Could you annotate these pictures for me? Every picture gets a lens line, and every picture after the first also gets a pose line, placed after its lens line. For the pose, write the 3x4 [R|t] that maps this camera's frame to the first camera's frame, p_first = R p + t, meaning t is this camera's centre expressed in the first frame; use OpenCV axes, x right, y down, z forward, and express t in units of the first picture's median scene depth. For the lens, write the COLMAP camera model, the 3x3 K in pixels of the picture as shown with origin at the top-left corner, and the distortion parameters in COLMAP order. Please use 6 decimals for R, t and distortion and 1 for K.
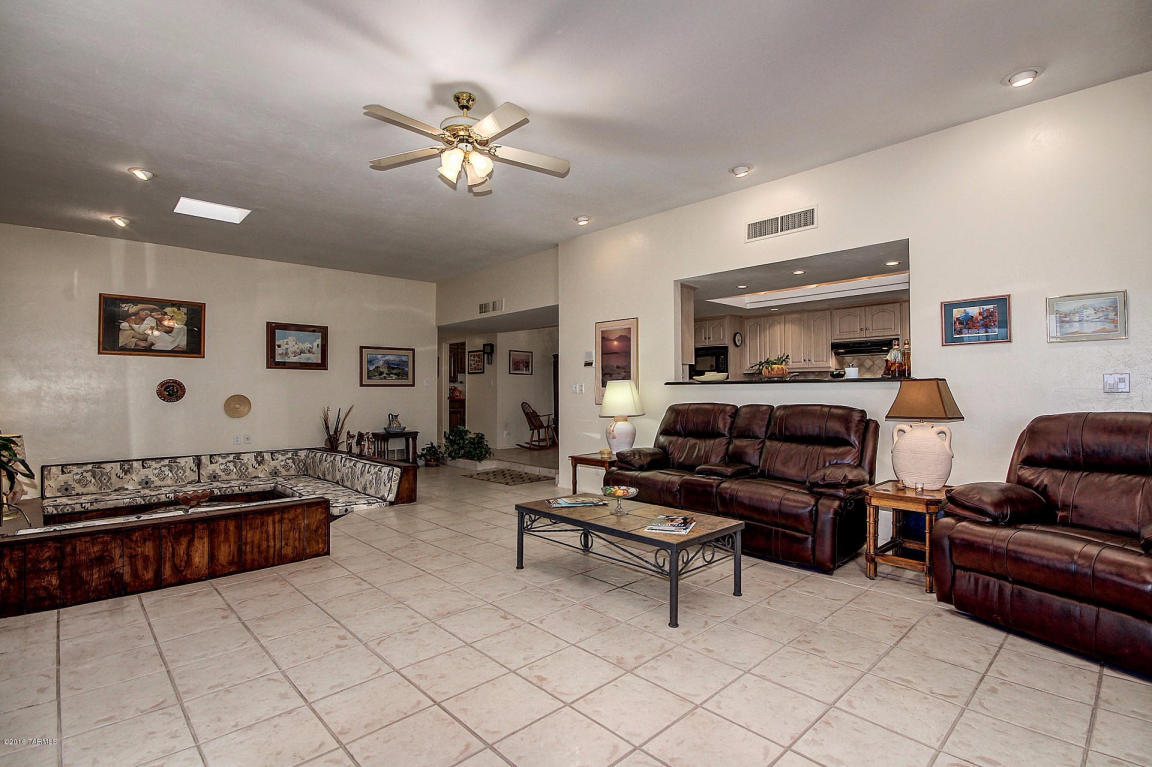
lens RADIAL K [[549.6, 0, 585.1], [0, 549.6, 384.9], [0, 0, 1]] dist [0.003879, -0.002583]
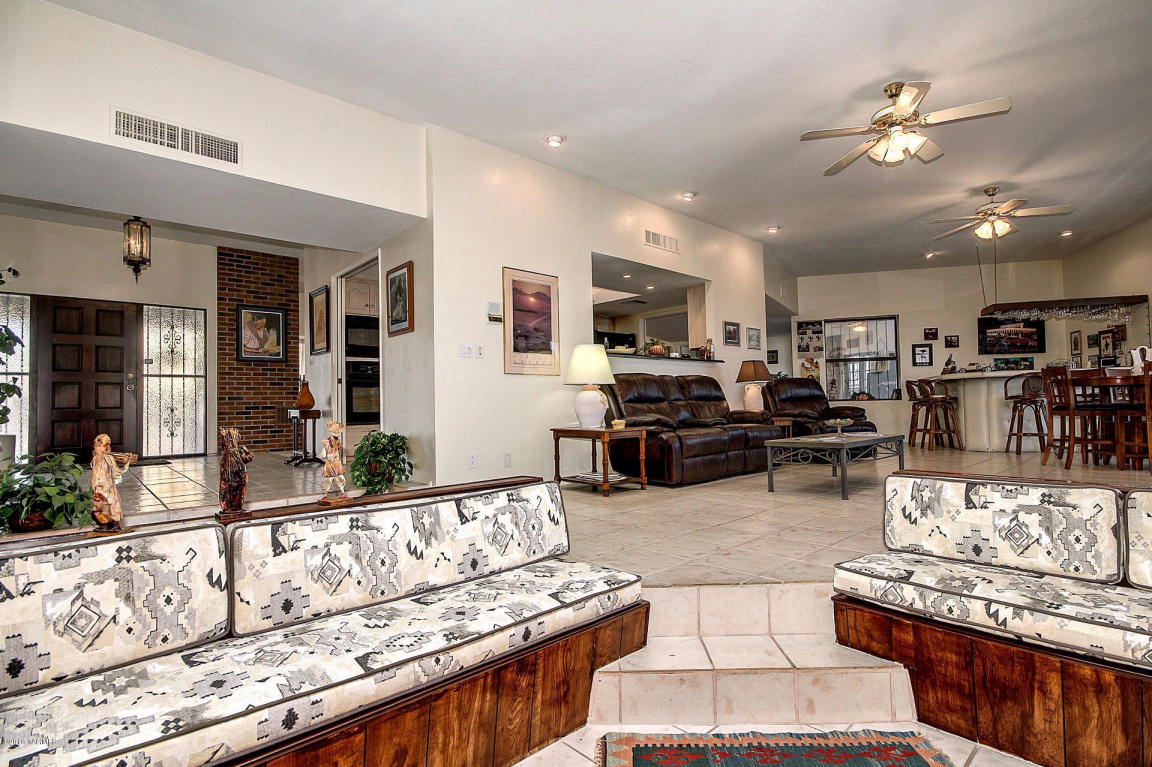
lens RADIAL K [[549.6, 0, 594.7], [0, 549.6, 383.5], [0, 0, 1]] dist [0.003879, -0.002583]
pose [[0.019890, 0.039449, 0.999024, -0.715402], [0.004963, 0.999205, -0.039555, 0.077773], [-0.999790, 0.005745, 0.019678, 0.836424]]
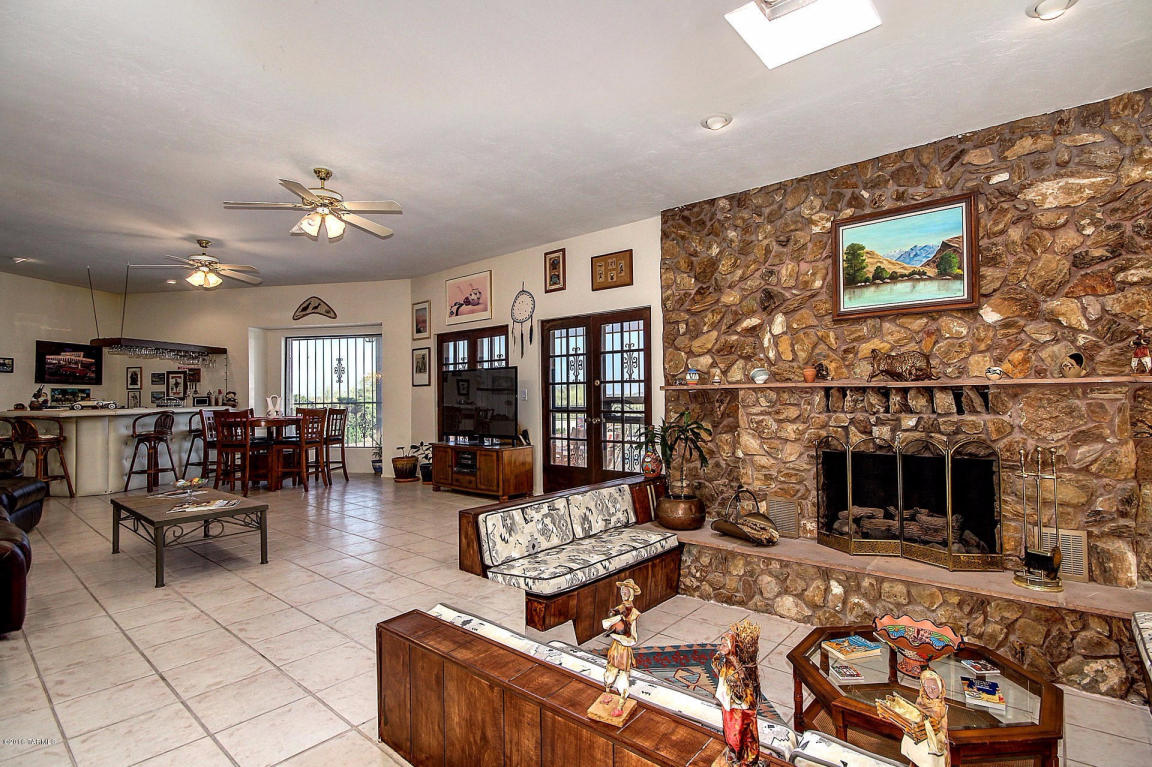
lens RADIAL K [[549.6, 0, 574.7], [0, 549.6, 385.5], [0, 0, 1]] dist [0.003879, -0.002583]
pose [[-0.995314, 0.013674, -0.095724, -0.346964], [0.016856, 0.999329, -0.032512, 0.015879], [0.095215, -0.033974, -0.994877, 1.207095]]
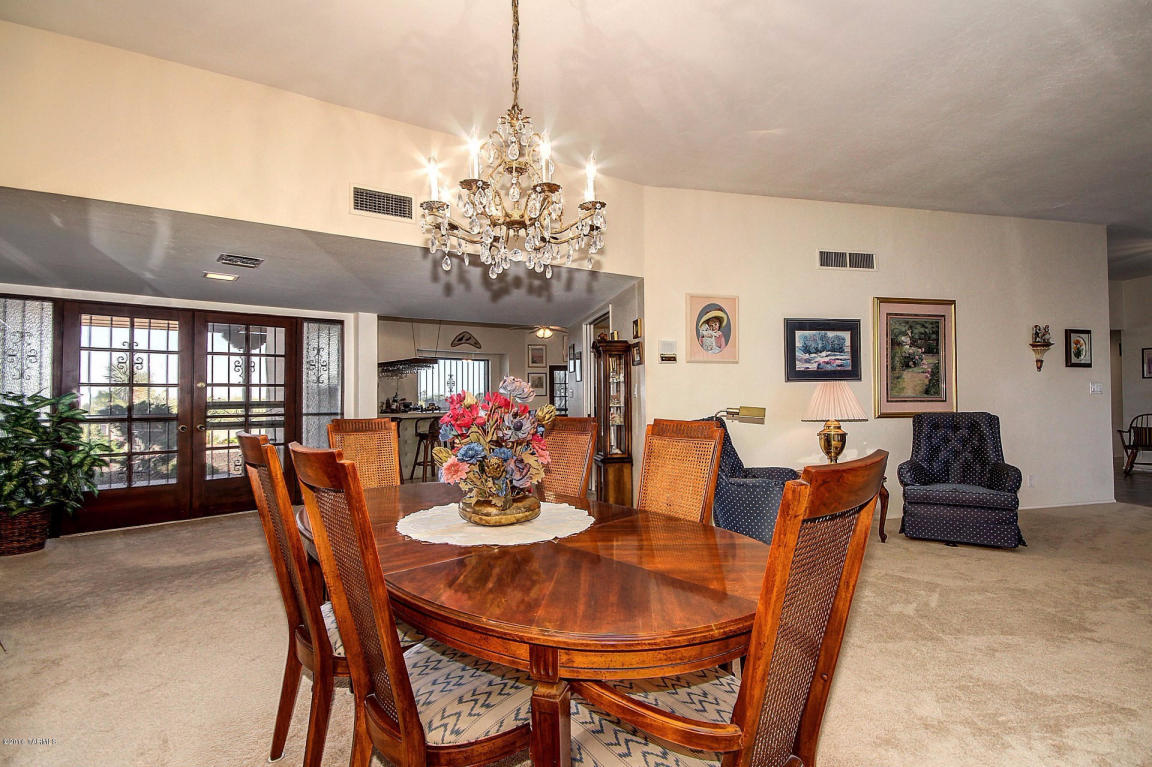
lens RADIAL K [[549.6, 0, 580.8], [0, 549.6, 384.6], [0, 0, 1]] dist [0.003879, -0.002583]
pose [[-0.526199, -0.012896, -0.850264, 1.540551], [0.024698, 0.999231, -0.030440, -0.004865], [0.850003, -0.037018, -0.525476, 1.150230]]
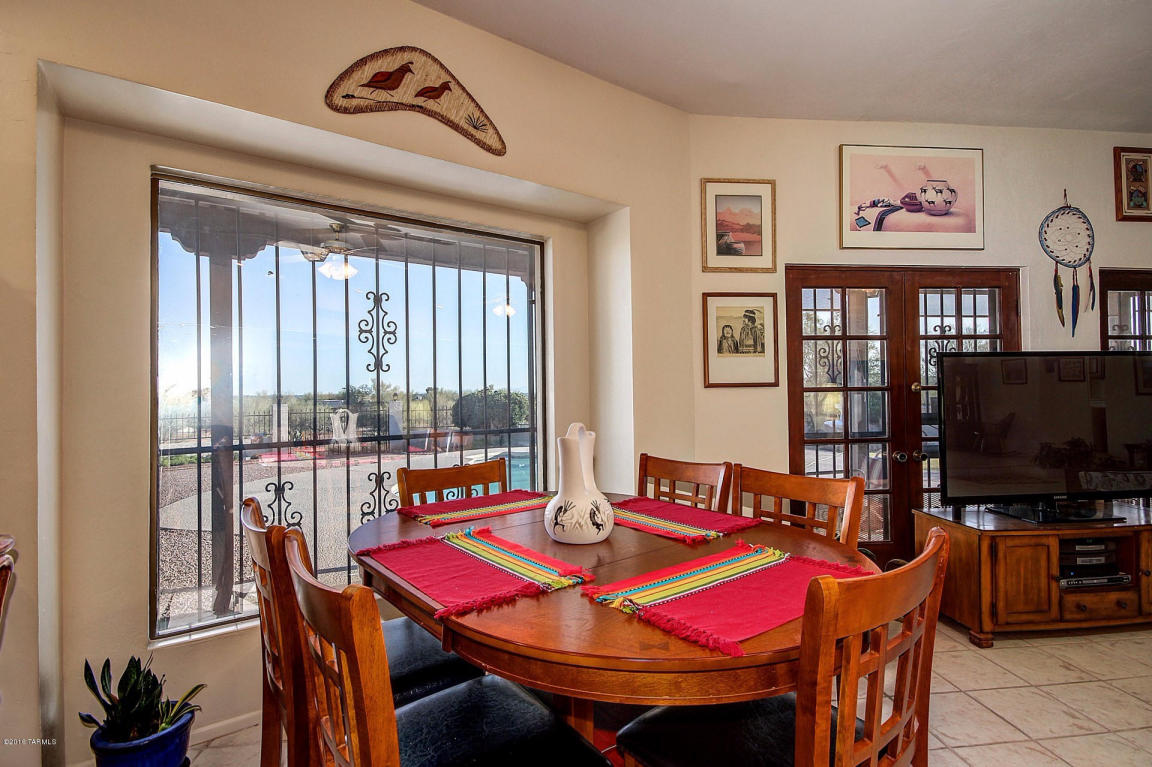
lens RADIAL K [[549.6, 0, 575.6], [0, 549.6, 388.2], [0, 0, 1]] dist [0.003879, -0.002583]
pose [[-0.622461, 0.003005, -0.782645, 0.369090], [0.025115, 0.999554, -0.016137, -0.023779], [0.782248, -0.029700, -0.622259, 0.128264]]
